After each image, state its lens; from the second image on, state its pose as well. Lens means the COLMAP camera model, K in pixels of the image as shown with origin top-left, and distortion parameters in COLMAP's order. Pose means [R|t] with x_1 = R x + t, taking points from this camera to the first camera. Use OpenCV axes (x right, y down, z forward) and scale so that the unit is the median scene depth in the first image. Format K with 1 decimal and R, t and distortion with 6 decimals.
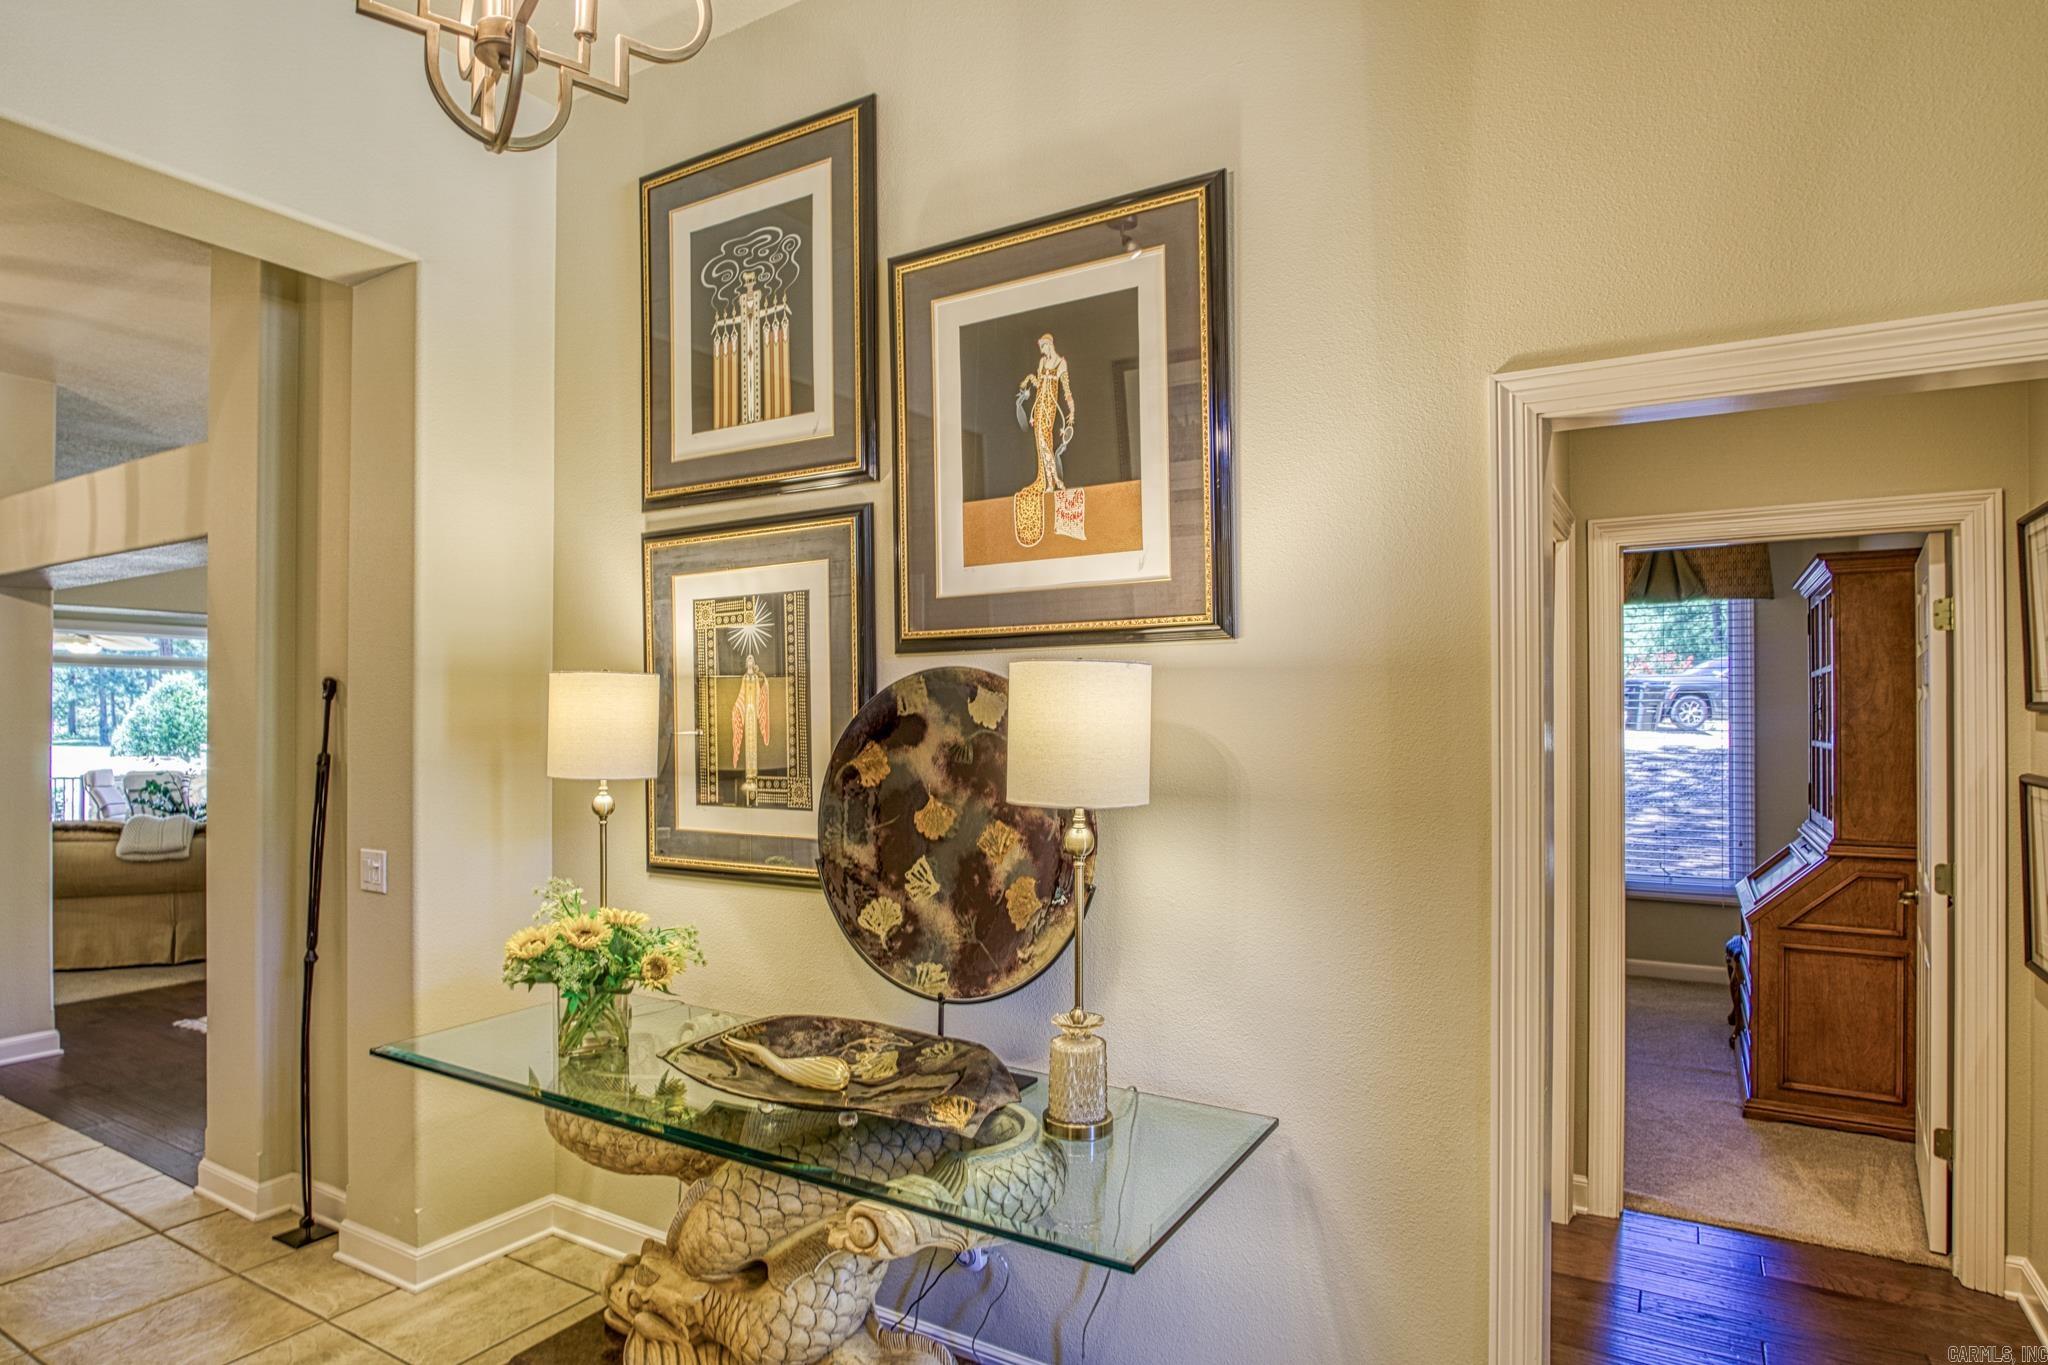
lens RADIAL K [[1120.4, 0, 1019.8], [0, 1120.4, 674.4], [0, 0, 1]] dist [-0.043217, 0.017737]
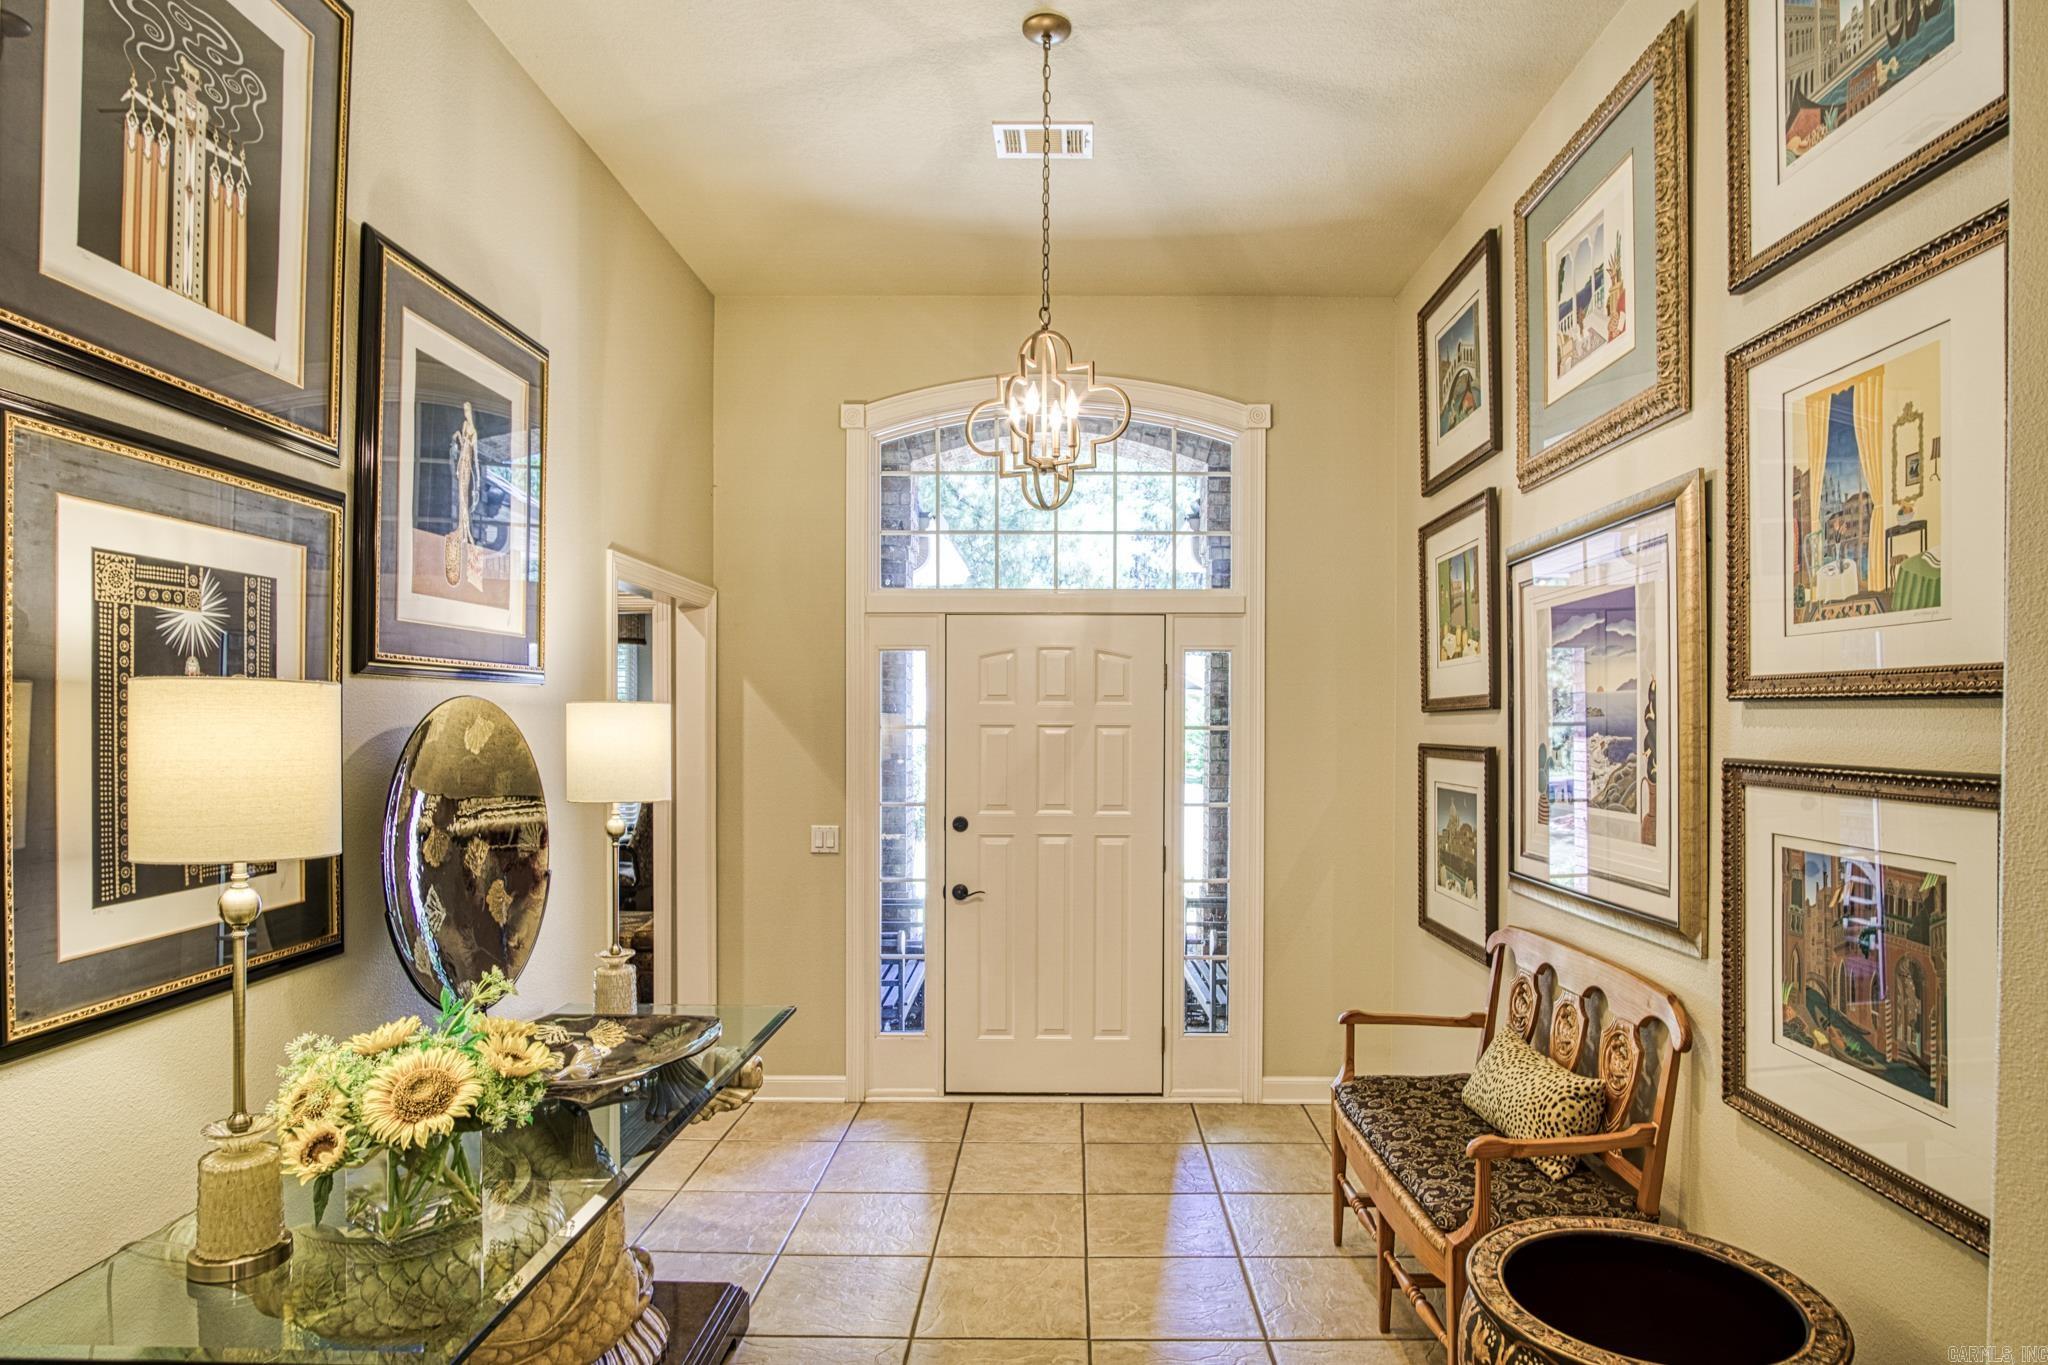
lens RADIAL K [[1136.2, 0, 1040.4], [0, 1136.2, 719.4], [0, 0, 1]] dist [-0.031966, 0.001780]
pose [[-0.472600, 0.011429, 0.881203, -1.044153], [-0.018268, 0.999574, -0.022761, 0.025117], [-0.881088, -0.026854, -0.472190, 0.862920]]
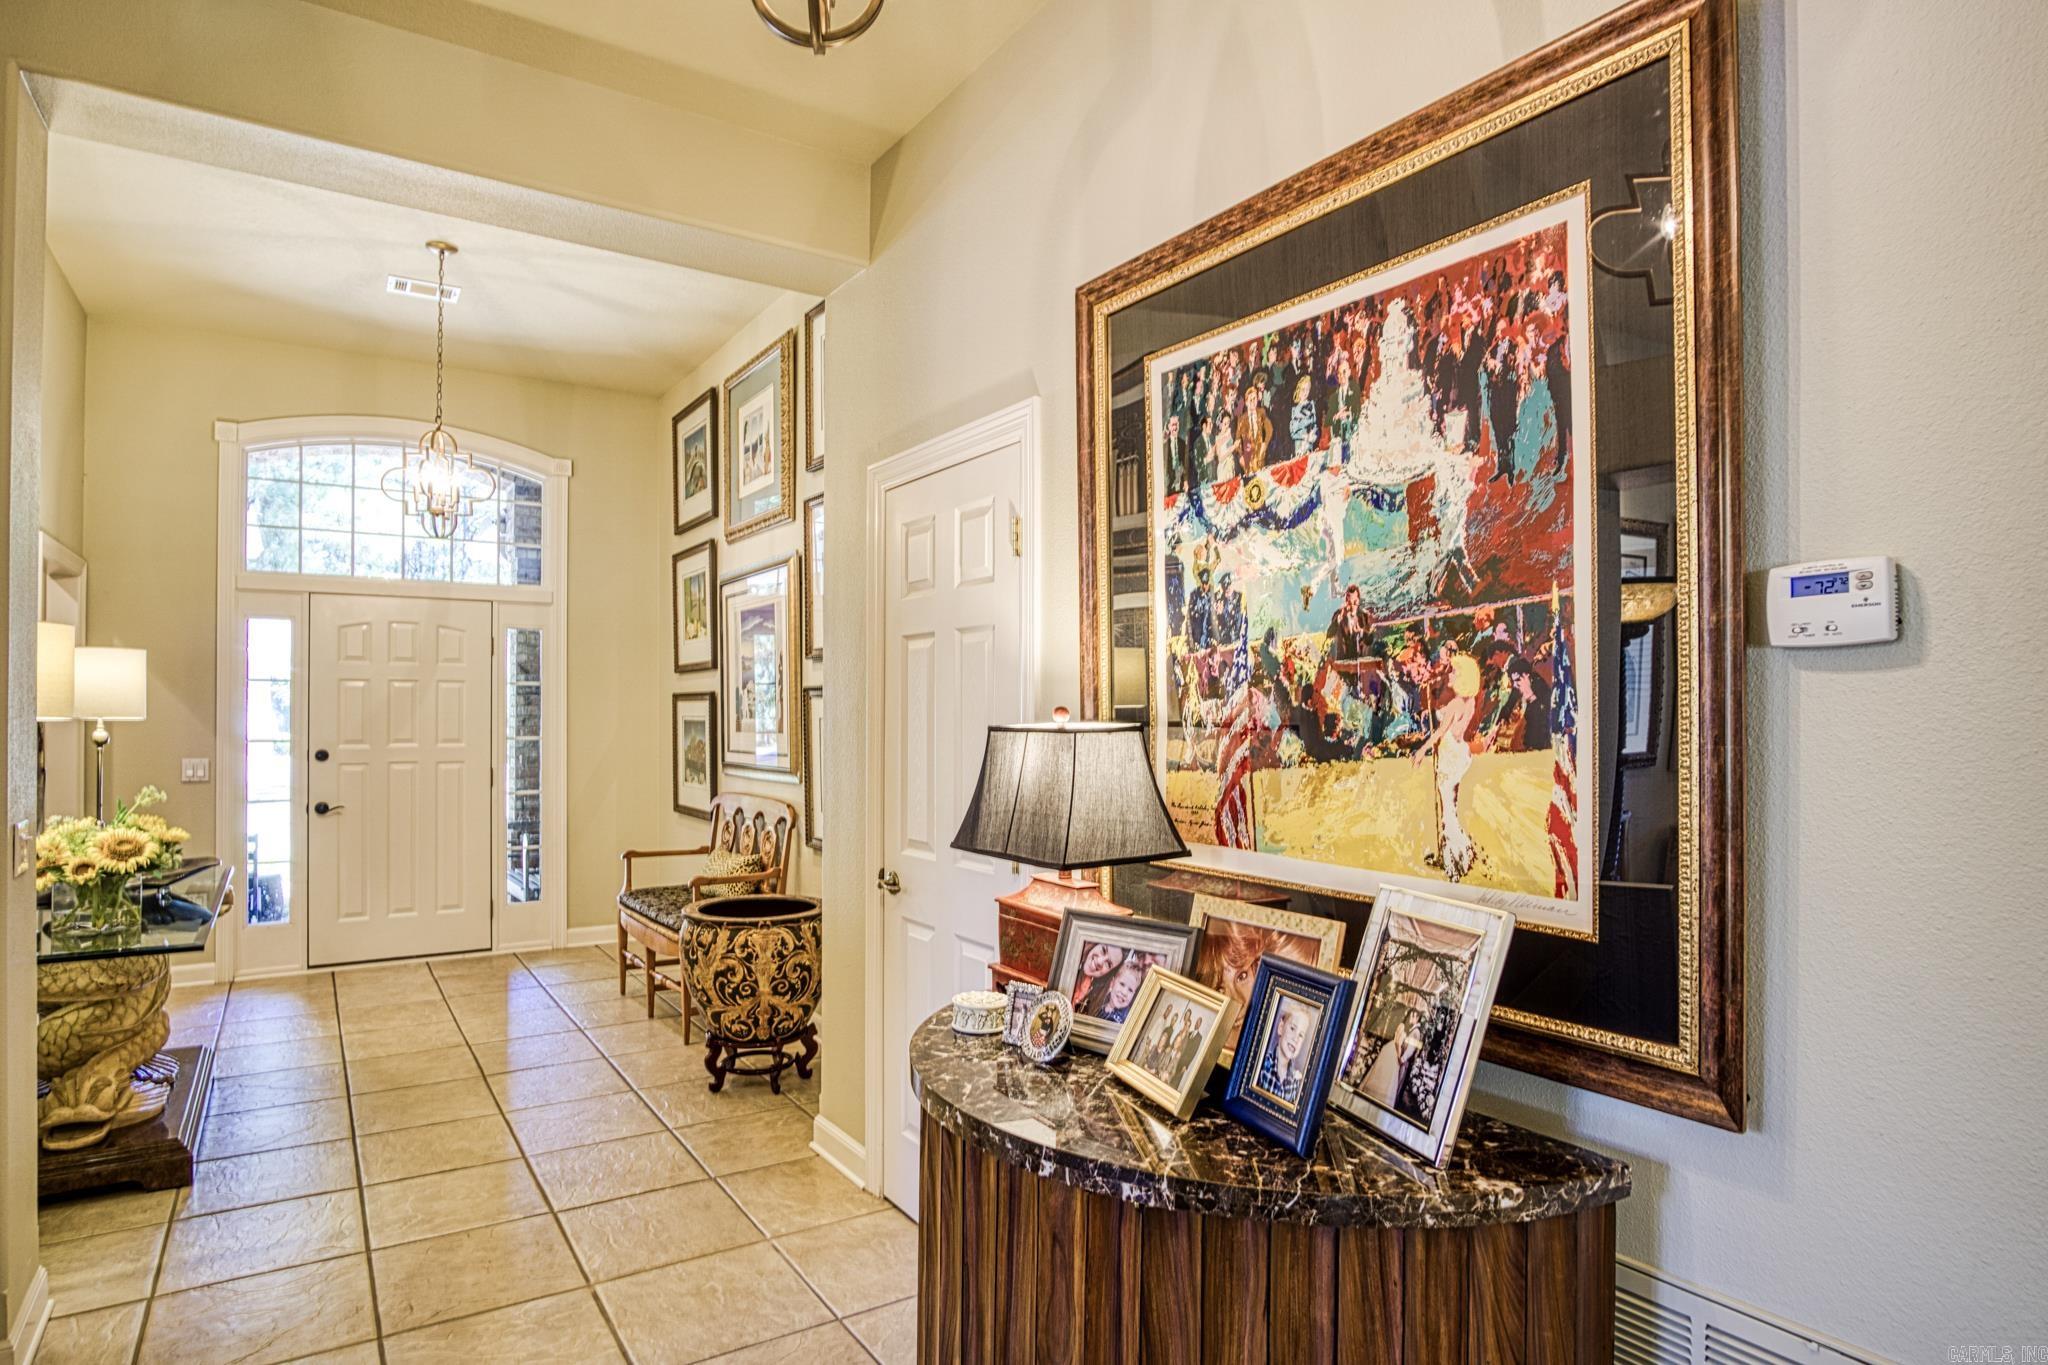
lens RADIAL K [[1136.2, 0, 1040.4], [0, 1136.2, 719.4], [0, 0, 1]] dist [-0.031966, 0.001780]
pose [[-0.893535, 0.006744, 0.448943, -1.794204], [-0.001509, 0.999836, -0.018022, 0.123068], [-0.448991, -0.016781, -0.893379, 1.558731]]
